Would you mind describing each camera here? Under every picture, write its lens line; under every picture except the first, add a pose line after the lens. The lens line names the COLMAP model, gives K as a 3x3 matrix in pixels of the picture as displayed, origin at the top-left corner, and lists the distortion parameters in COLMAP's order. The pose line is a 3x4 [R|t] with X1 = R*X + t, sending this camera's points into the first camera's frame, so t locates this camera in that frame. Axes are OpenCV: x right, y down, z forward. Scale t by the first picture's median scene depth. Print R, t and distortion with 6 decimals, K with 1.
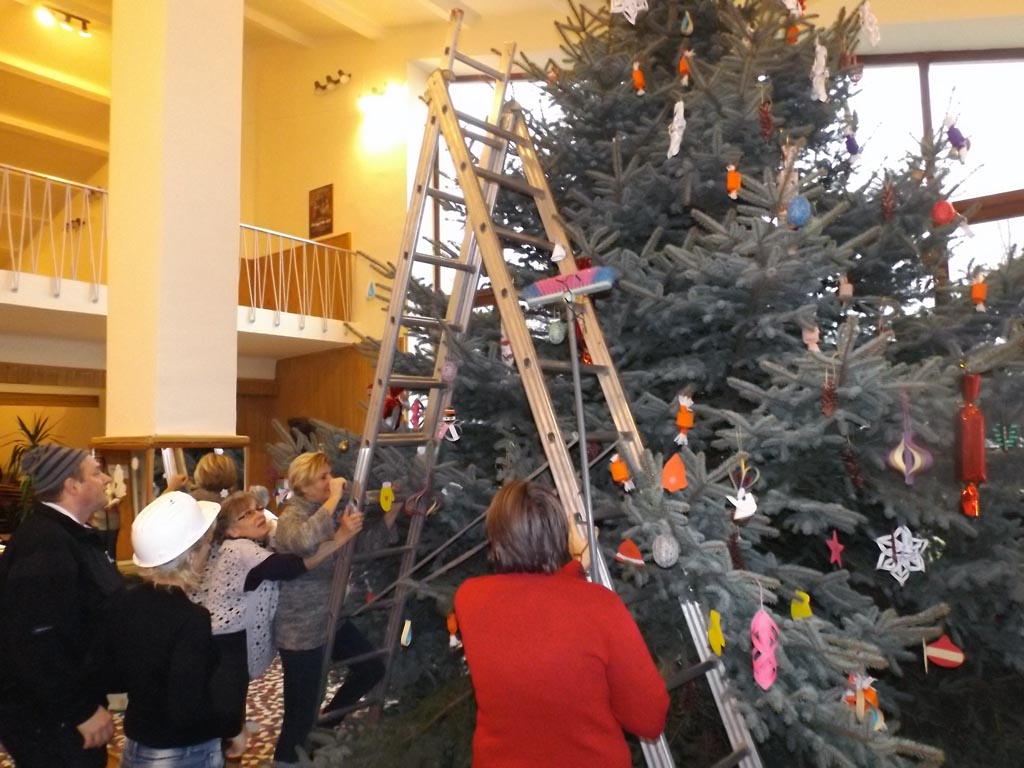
lens RADIAL K [[737.0, 0, 511.7], [0, 737.0, 385.4], [0, 0, 1]] dist [0.006807, -0.004596]
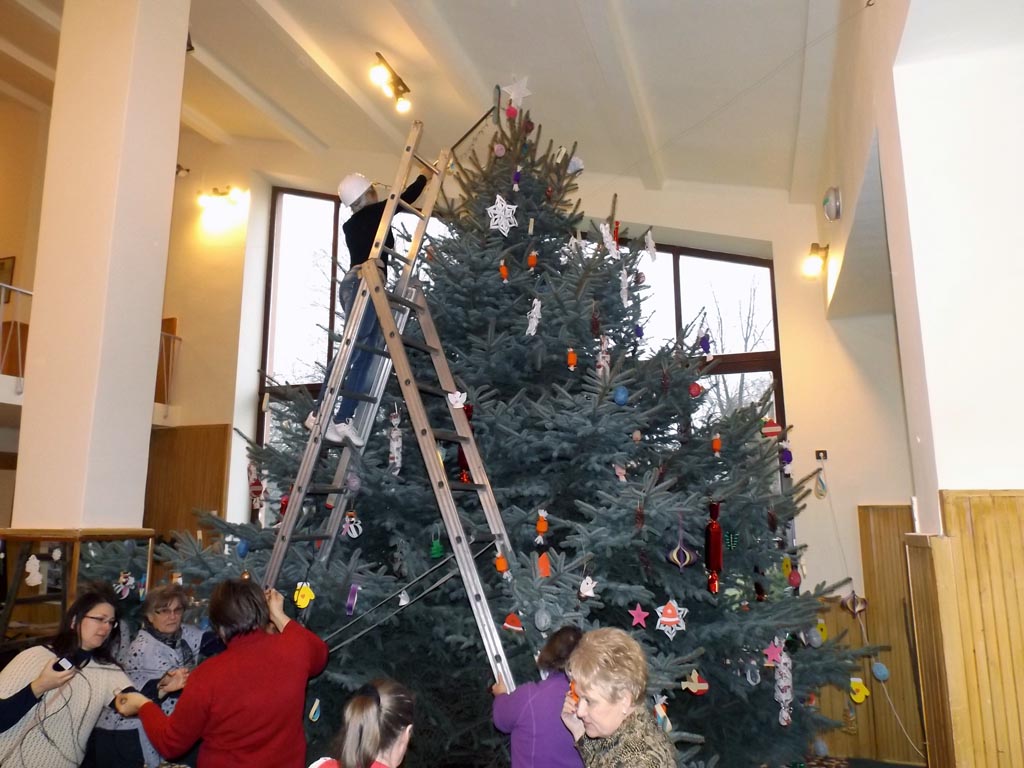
lens RADIAL K [[737.0, 0, 510.8], [0, 737.0, 381.1], [0, 0, 1]] dist [0.006807, -0.004596]
pose [[0.948708, 0.072652, 0.307694, -0.283311], [-0.039181, 0.992753, -0.113602, -0.068600], [-0.313717, 0.095720, 0.944679, -0.365318]]
